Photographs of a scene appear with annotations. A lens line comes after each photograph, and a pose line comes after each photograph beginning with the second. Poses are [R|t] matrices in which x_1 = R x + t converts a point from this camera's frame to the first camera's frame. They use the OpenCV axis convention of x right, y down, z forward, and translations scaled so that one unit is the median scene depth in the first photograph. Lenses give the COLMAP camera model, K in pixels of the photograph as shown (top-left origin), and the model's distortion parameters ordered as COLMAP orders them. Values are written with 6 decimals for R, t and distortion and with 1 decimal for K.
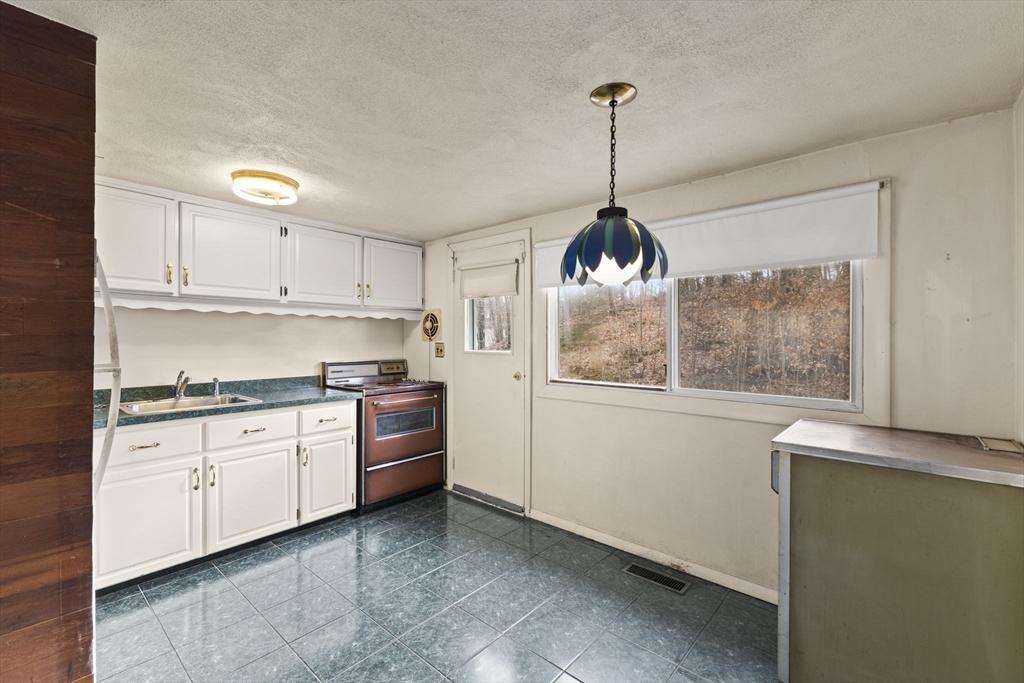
lens RADIAL K [[438.5, 0, 511.9], [0, 438.5, 340.4], [0, 0, 1]] dist [0.001615, -0.000081]
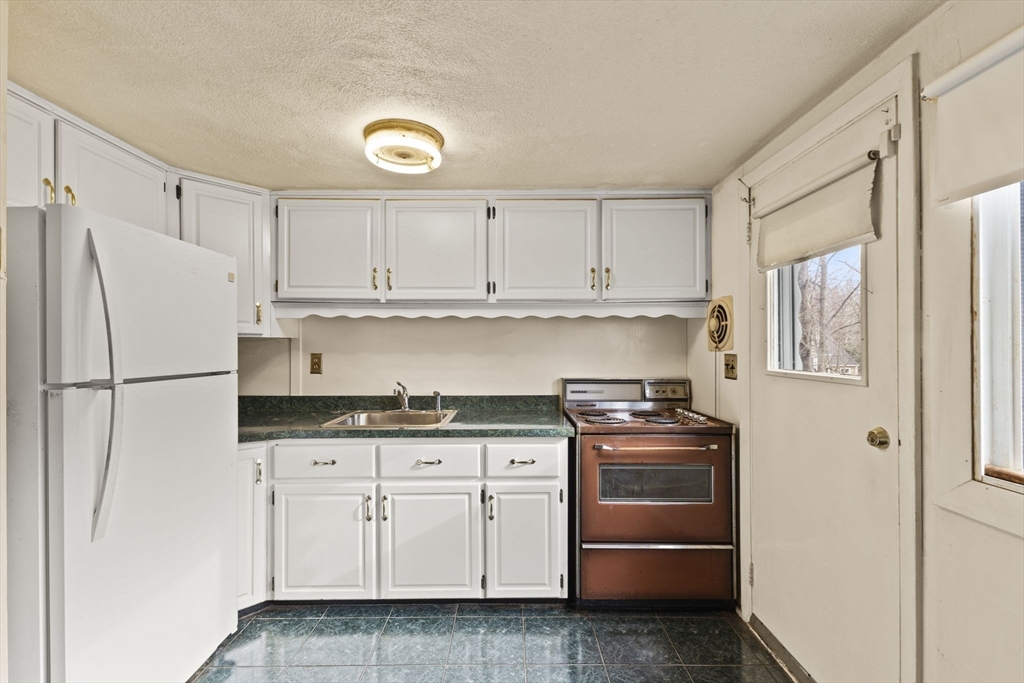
lens RADIAL K [[442.1, 0, 511.6], [0, 442.1, 346.7], [0, 0, 1]] dist [0.008924, -0.000051]
pose [[0.659643, -0.002773, -0.751574, 0.100785], [-0.000632, 0.999991, -0.004245, -0.001957], [0.751579, 0.003275, 0.659635, 0.479727]]
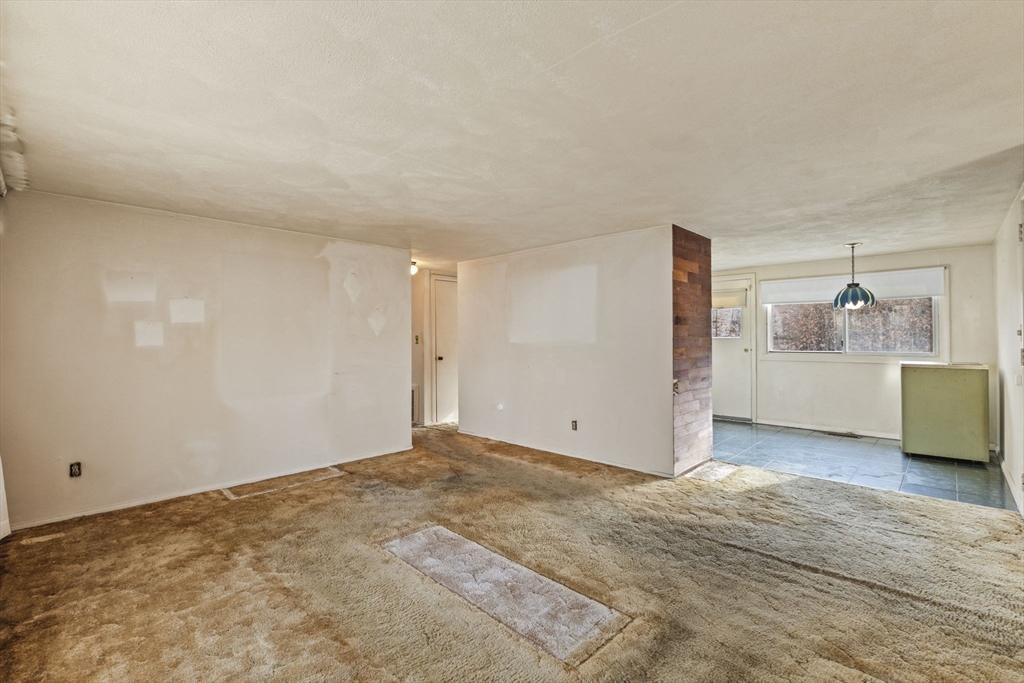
lens RADIAL K [[470.7, 0, 512.0], [0, 470.7, 341.5], [0, 0, 1]] dist [-0.000269, -0.000108]
pose [[0.999347, -0.004067, -0.035898, -0.946407], [0.004115, 0.999991, 0.001252, 0.038752], [0.035893, -0.001399, 0.999355, -1.095132]]
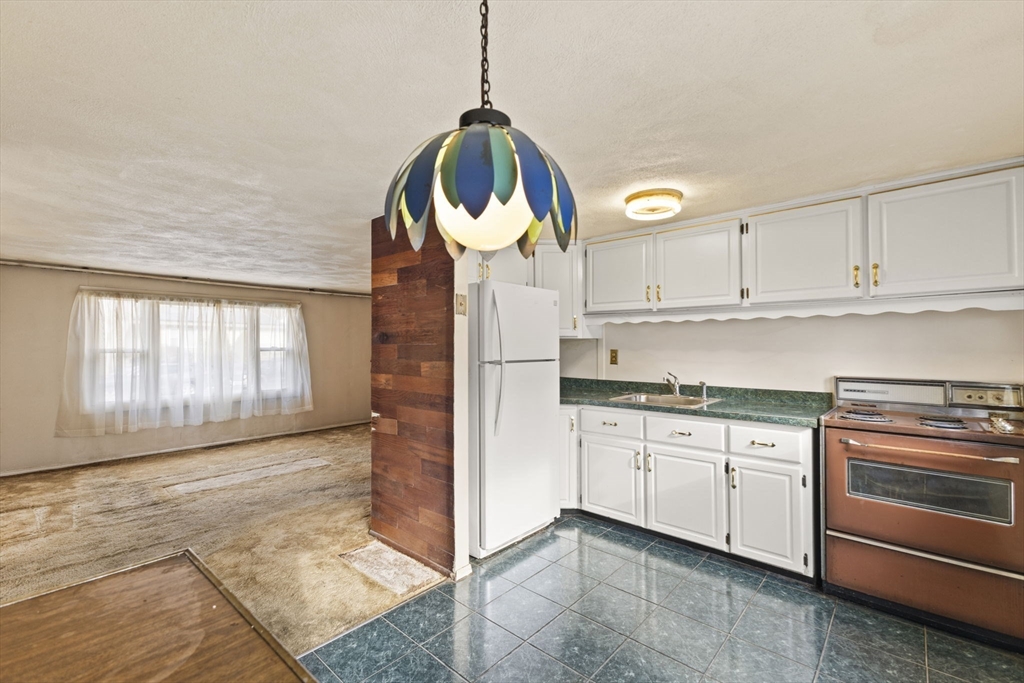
lens RADIAL K [[437.7, 0, 512.0], [0, 437.7, 341.5], [0, 0, 1]] dist [0.008684, -0.000008]
pose [[-0.011206, -0.009938, -0.999888, 0.383464], [-0.002424, 0.999948, -0.009911, -0.001586], [0.999934, 0.002313, -0.011229, 0.503469]]
